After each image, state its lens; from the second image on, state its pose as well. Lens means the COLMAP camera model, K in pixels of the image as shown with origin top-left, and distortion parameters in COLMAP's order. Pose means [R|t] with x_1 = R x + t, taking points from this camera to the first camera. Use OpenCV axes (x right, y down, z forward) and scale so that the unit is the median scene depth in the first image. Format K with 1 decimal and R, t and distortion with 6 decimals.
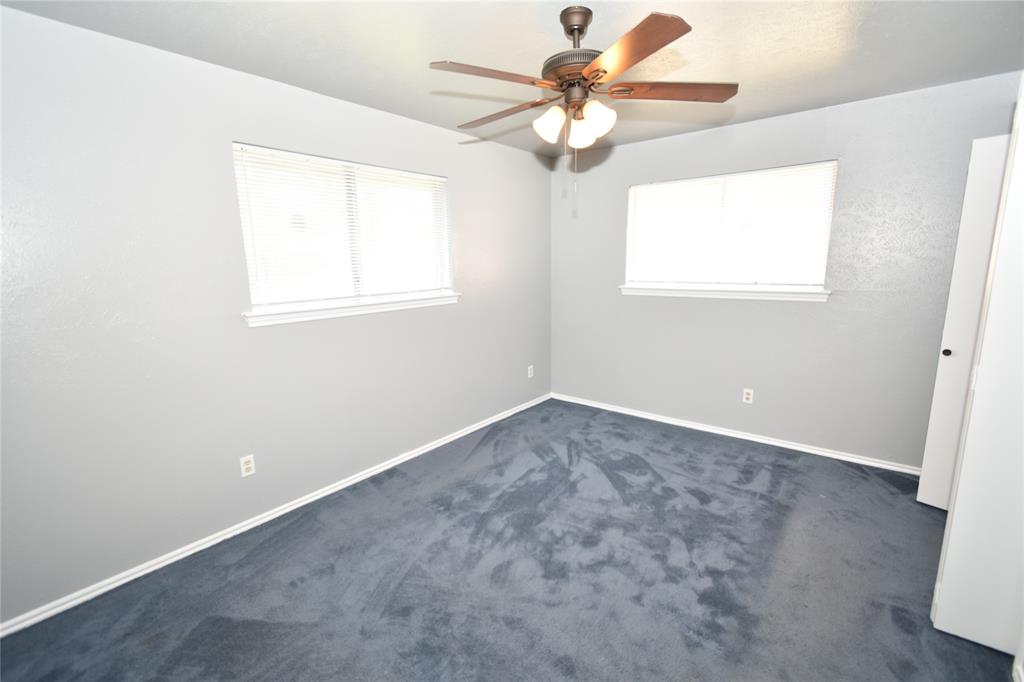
lens RADIAL K [[451.3, 0, 509.5], [0, 451.3, 341.1], [0, 0, 1]] dist [-0.000265, -0.001020]
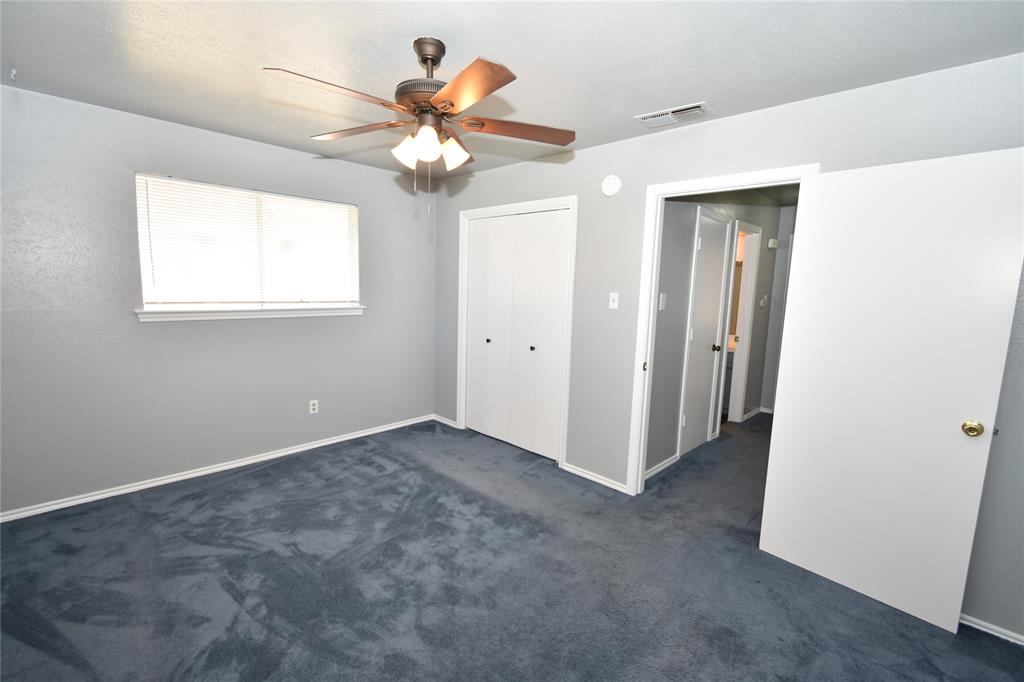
lens RADIAL K [[451.3, 0, 509.5], [0, 451.3, 341.1], [0, 0, 1]] dist [-0.000265, -0.001020]
pose [[0.076522, -0.100150, 0.992025, -0.545320], [0.150321, 0.984729, 0.087818, -0.063261], [-0.985671, 0.142402, 0.090408, 0.487131]]
